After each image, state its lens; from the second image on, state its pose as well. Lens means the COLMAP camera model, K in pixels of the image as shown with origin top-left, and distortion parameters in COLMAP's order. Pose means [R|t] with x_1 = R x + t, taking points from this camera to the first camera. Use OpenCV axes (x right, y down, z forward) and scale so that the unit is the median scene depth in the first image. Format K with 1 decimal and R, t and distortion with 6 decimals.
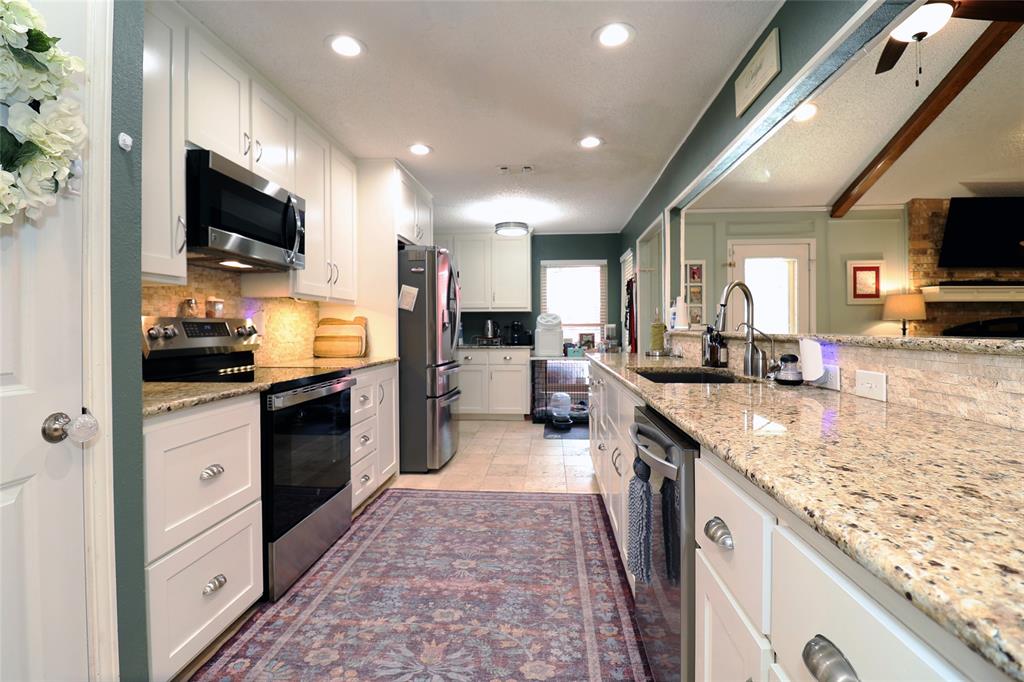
lens RADIAL K [[475.7, 0, 513.4], [0, 475.7, 331.9], [0, 0, 1]] dist [-0.007432, -0.005190]
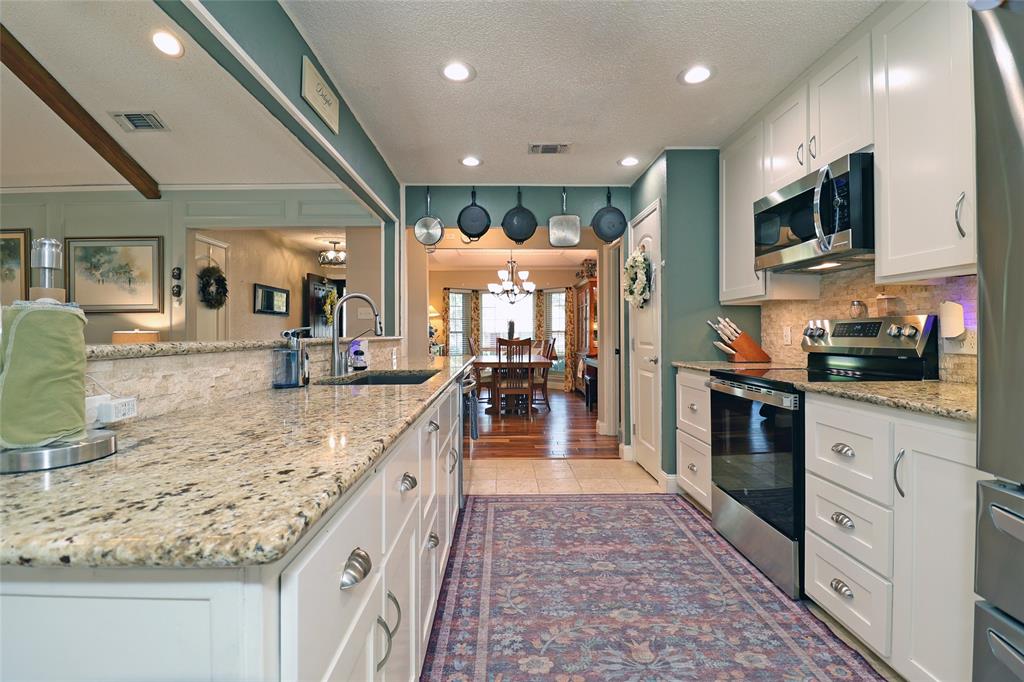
lens RADIAL K [[475.7, 0, 516.4], [0, 475.7, 336.0], [0, 0, 1]] dist [-0.007432, -0.005190]
pose [[-0.994278, 0.009462, -0.106405, 0.113848], [0.007912, 0.999857, 0.014976, -0.008320], [0.106532, 0.014048, -0.994210, 1.238735]]
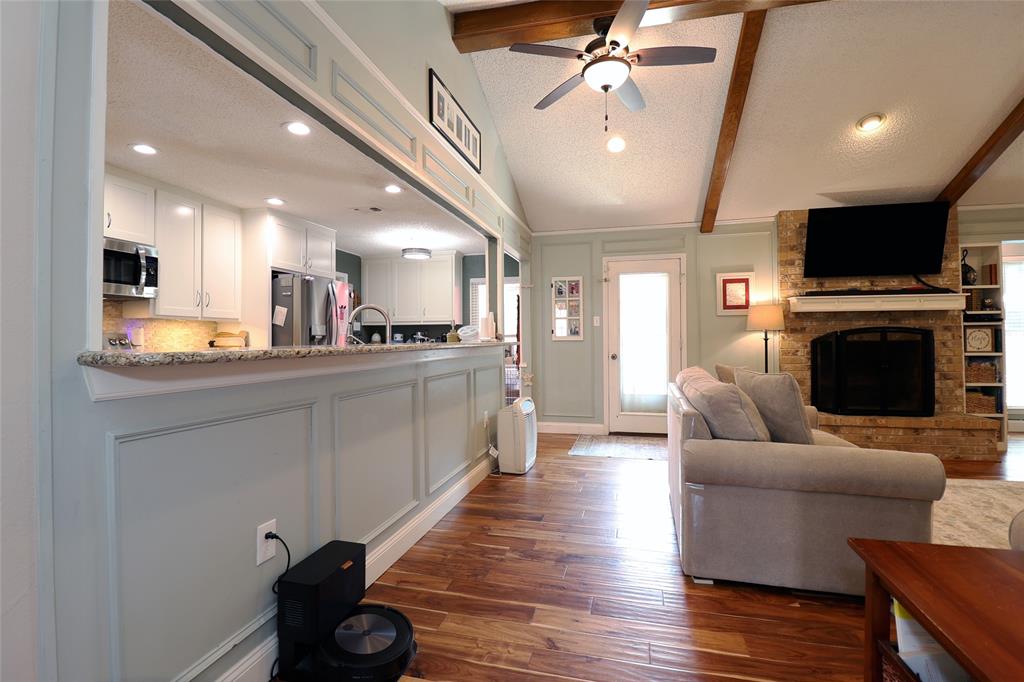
lens RADIAL K [[475.7, 0, 510.0], [0, 475.7, 340.0], [0, 0, 1]] dist [-0.007432, -0.005190]
pose [[0.984938, -0.002688, -0.172889, 0.616804], [0.001645, 0.999980, -0.006177, 0.002085], [0.172902, 0.005799, 0.984922, -0.150583]]
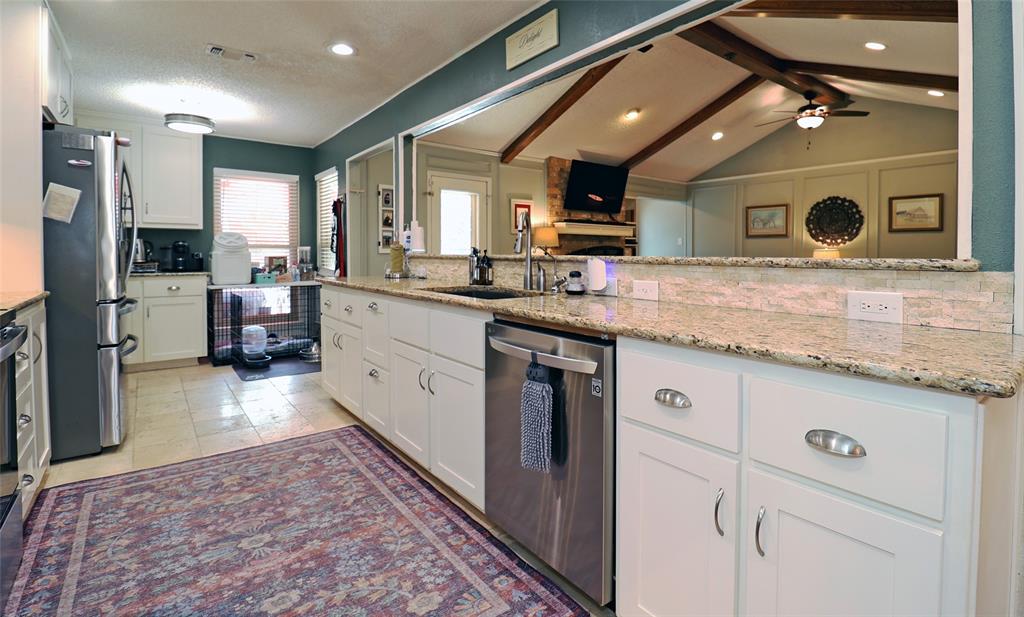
lens RADIAL K [[480.6, 0, 515.5], [0, 480.6, 263.0], [0, 0, 1]] dist [-0.012085, -0.006801]
pose [[0.741113, -0.008399, 0.671328, -0.197456], [-0.001039, 0.999906, 0.013656, 0.003687], [-0.671380, -0.010818, 0.741034, 0.070286]]
